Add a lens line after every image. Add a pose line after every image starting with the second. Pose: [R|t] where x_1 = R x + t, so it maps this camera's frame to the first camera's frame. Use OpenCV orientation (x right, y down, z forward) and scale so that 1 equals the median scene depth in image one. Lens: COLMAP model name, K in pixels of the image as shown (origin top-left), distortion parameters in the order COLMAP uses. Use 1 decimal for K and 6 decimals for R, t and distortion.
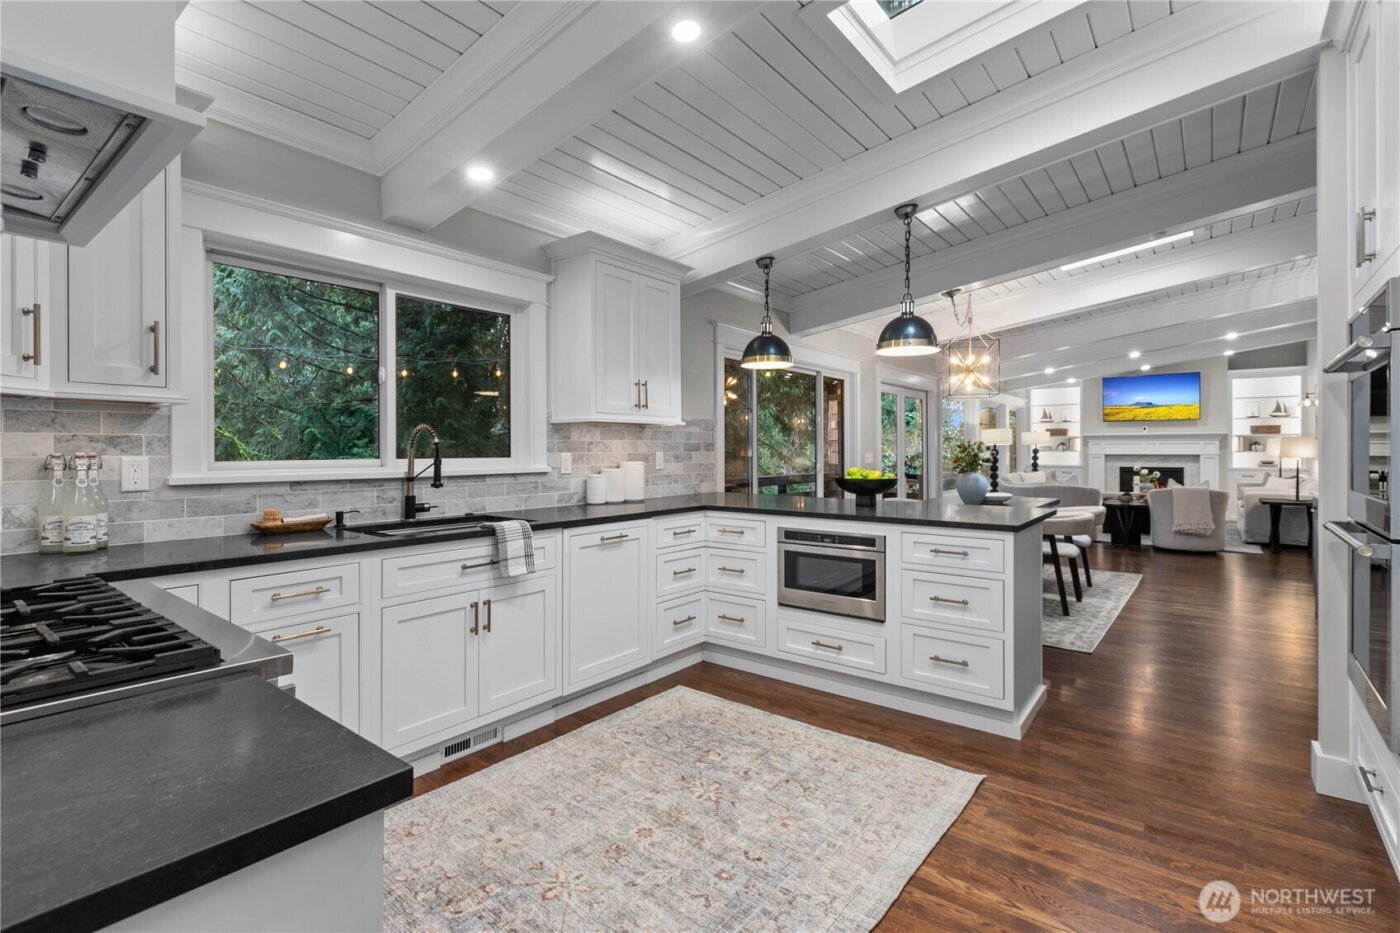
lens RADIAL K [[639.4, 0, 702.1], [0, 639.4, 454.1], [0, 0, 1]] dist [0.000296, -0.002639]
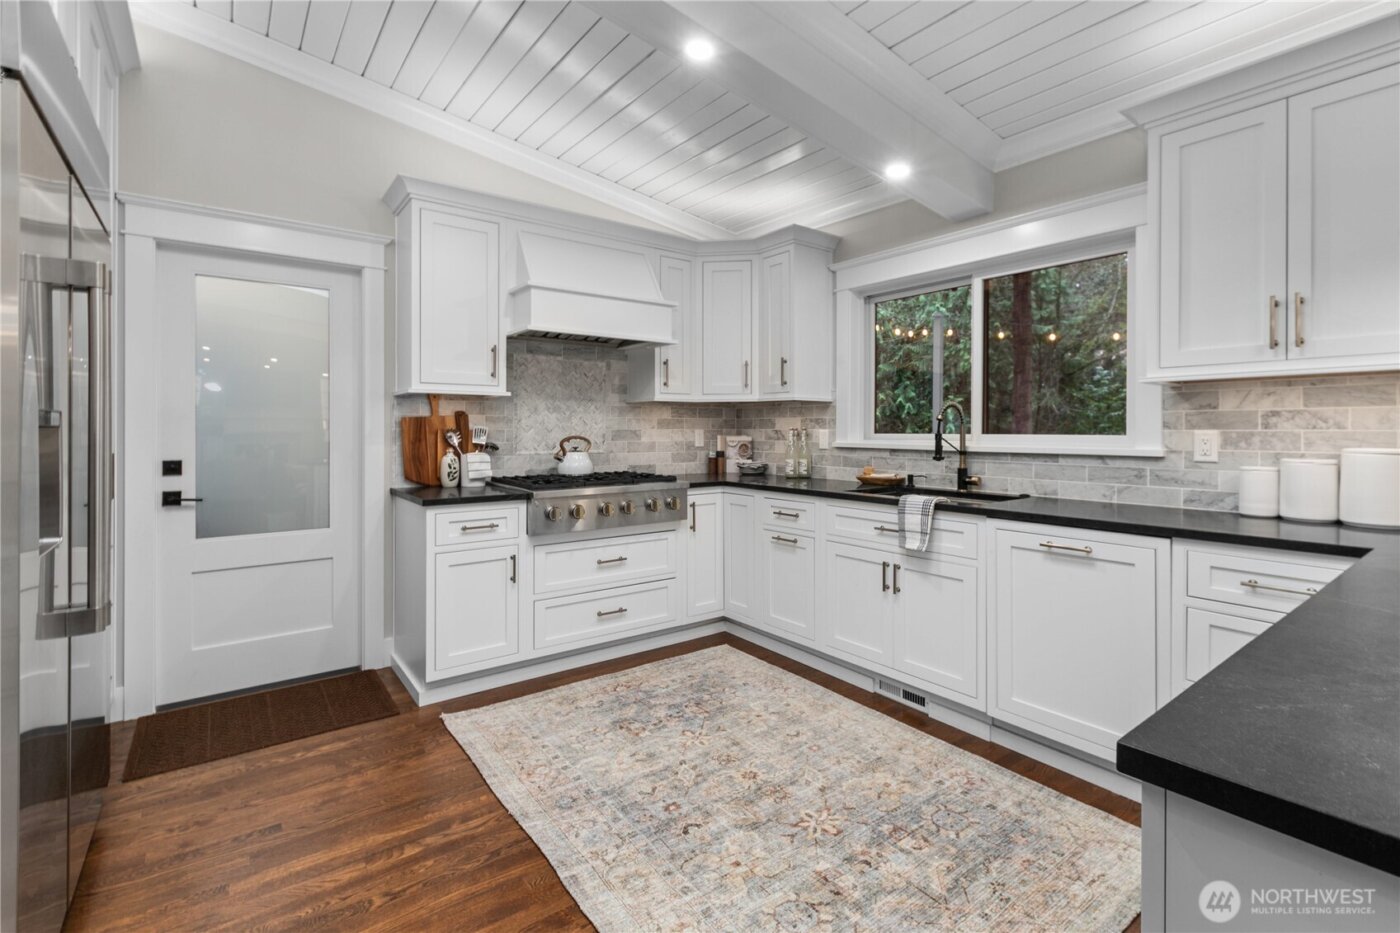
lens RADIAL K [[639.4, 0, 708.9], [0, 639.4, 433.7], [0, 0, 1]] dist [0.000296, -0.002639]
pose [[-0.246471, 0.007750, -0.969119, 0.970041], [-0.007878, 0.999919, 0.010000, -0.001057], [0.969118, 0.010099, -0.246390, 1.182450]]
